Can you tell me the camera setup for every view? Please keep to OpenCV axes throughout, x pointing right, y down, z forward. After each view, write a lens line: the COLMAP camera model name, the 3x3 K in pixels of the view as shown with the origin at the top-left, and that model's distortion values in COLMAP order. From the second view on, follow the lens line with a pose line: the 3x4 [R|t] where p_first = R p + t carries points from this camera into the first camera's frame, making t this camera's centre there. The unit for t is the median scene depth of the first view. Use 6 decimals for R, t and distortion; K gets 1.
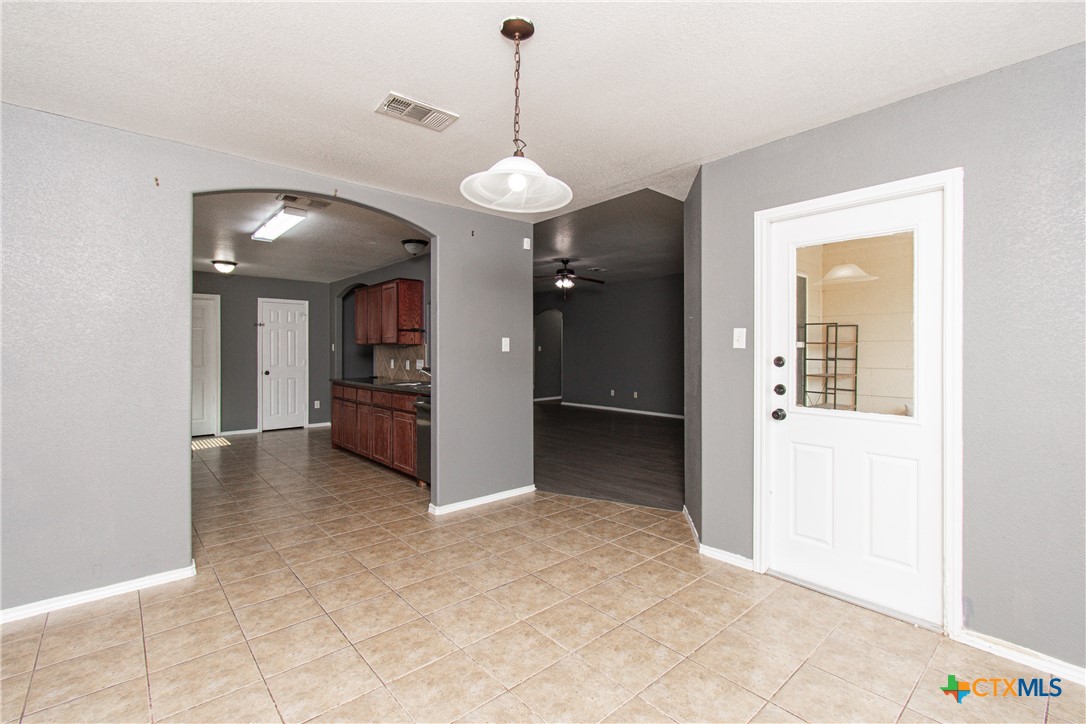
lens RADIAL K [[475.9, 0, 547.2], [0, 475.9, 354.1], [0, 0, 1]] dist [0.006917, 0.000920]
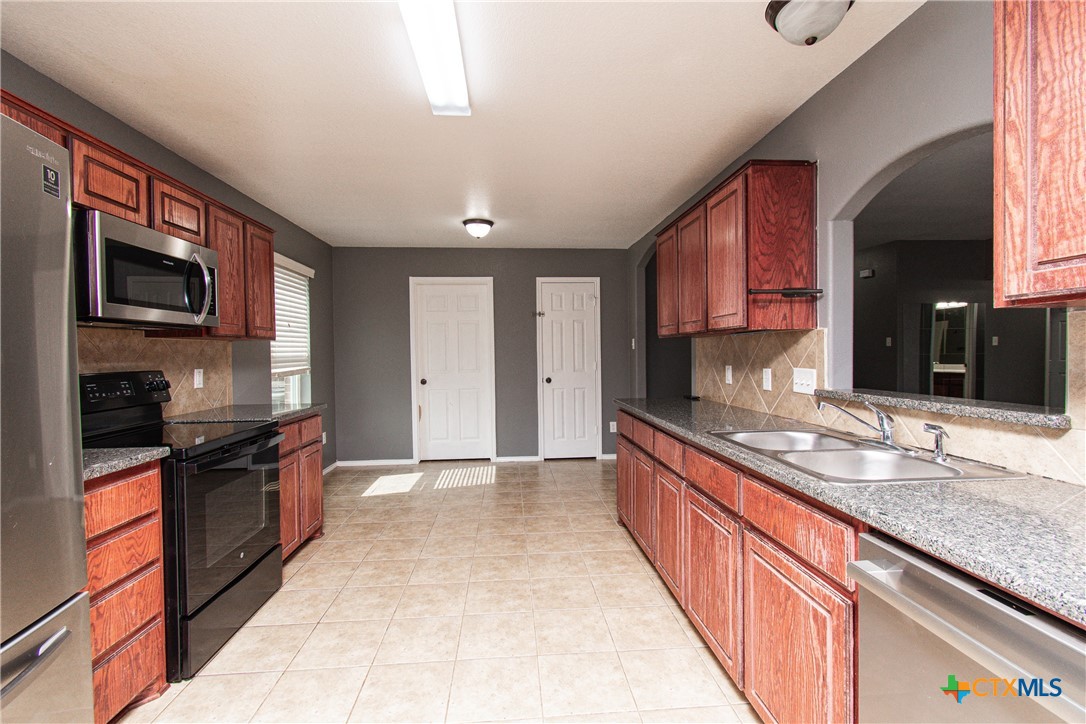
lens RADIAL K [[475.9, 0, 546.2], [0, 475.9, 357.2], [0, 0, 1]] dist [0.006917, 0.000920]
pose [[0.793133, -0.000145, -0.609048, -0.180224], [0.006826, 0.999939, 0.008652, -0.002596], [0.609010, -0.011019, 0.793086, 0.510680]]
